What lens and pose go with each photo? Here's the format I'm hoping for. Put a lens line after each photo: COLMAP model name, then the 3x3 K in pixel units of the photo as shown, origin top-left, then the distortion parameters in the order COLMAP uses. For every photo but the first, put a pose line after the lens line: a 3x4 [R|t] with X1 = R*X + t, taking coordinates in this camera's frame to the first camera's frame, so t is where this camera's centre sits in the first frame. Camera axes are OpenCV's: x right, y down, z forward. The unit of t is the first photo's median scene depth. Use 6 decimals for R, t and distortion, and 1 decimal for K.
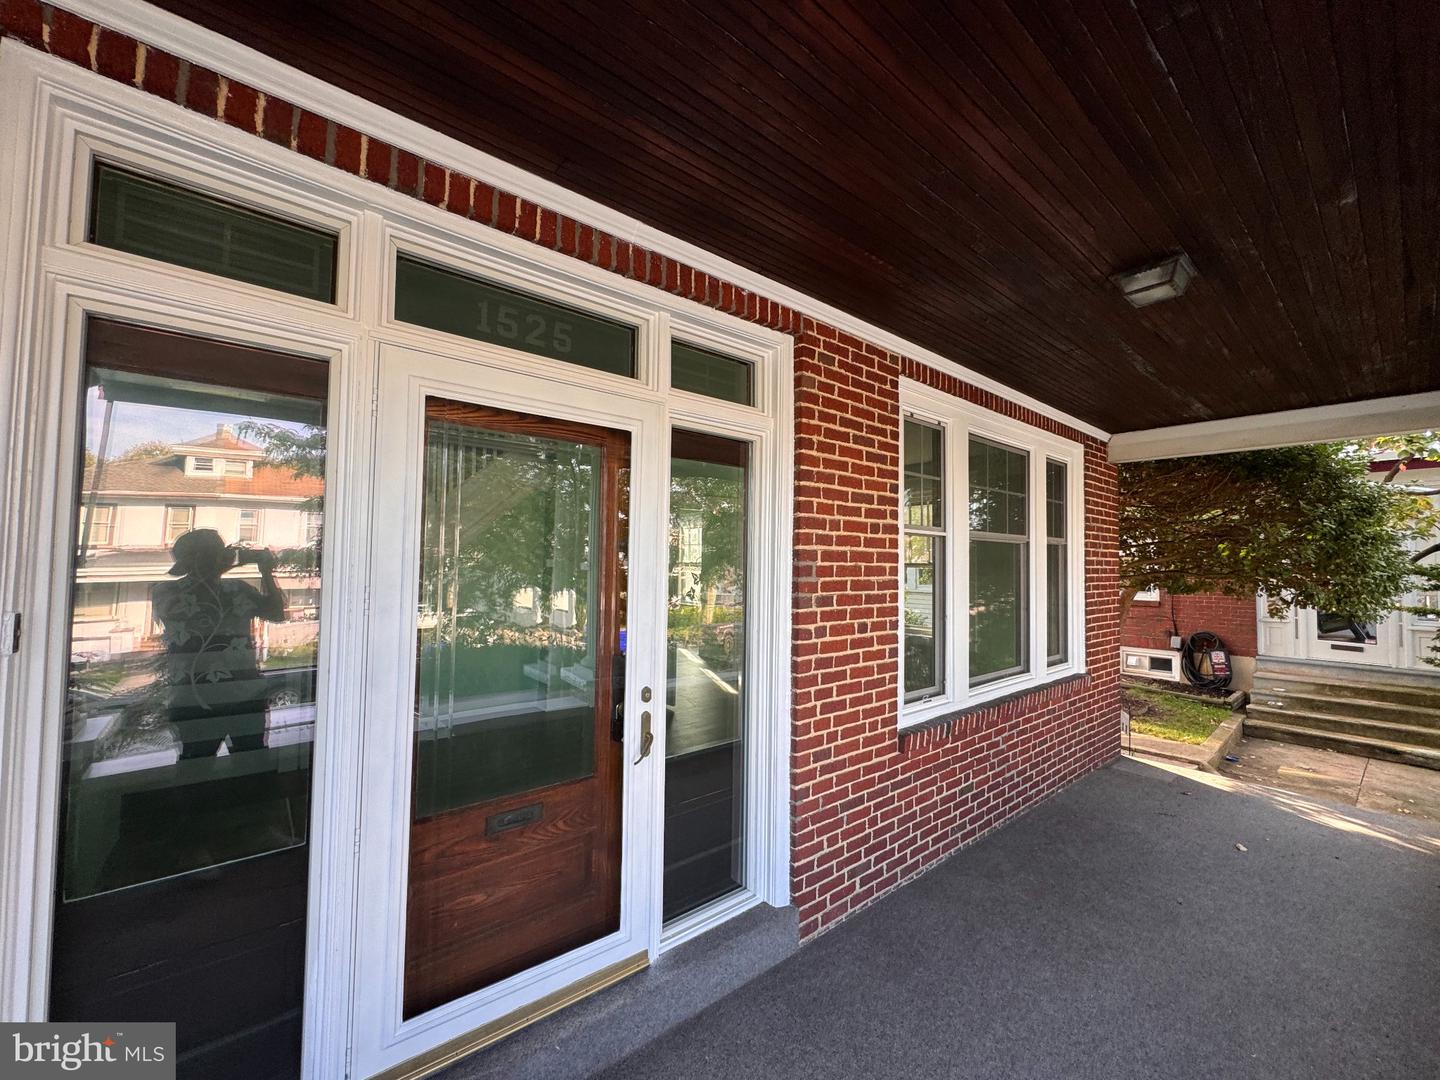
lens RADIAL K [[576.8, 0, 721.4], [0, 576.8, 538.1], [0, 0, 1]] dist [-0.001862, -0.000328]
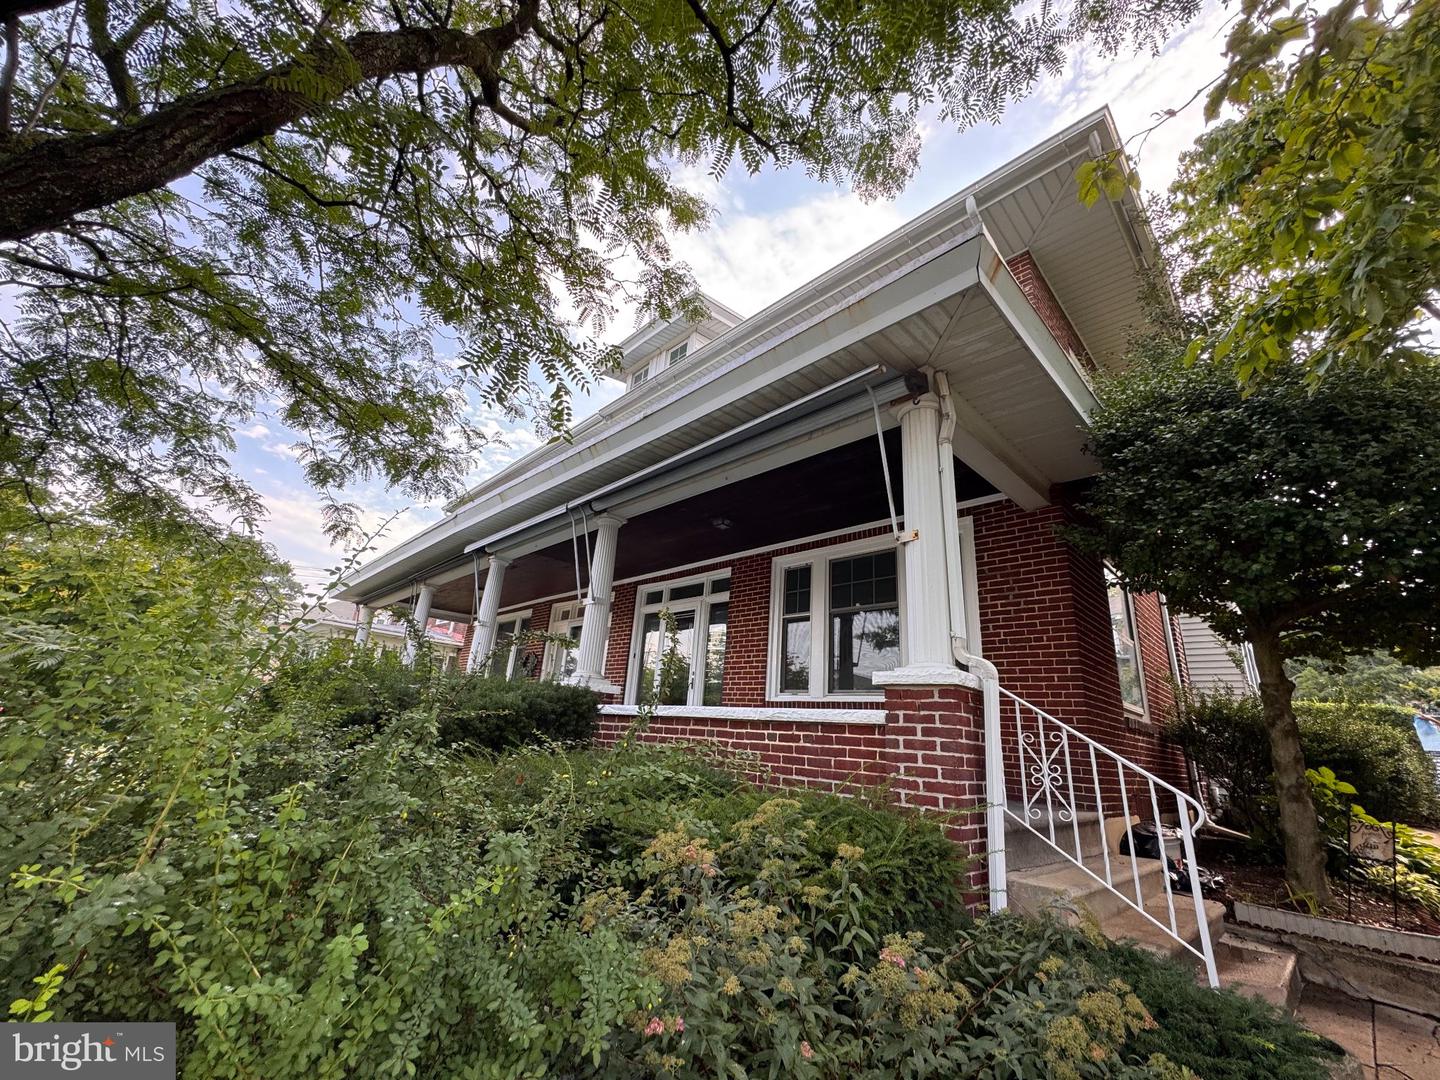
lens RADIAL K [[576.8, 0, 720.8], [0, 576.8, 539.0], [0, 0, 1]] dist [-0.001862, -0.000328]
pose [[0.088645, -0.333046, -0.938735, 3.056243], [-0.032302, 0.940988, -0.336895, 0.569470], [0.995539, 0.060187, 0.072656, 0.654280]]
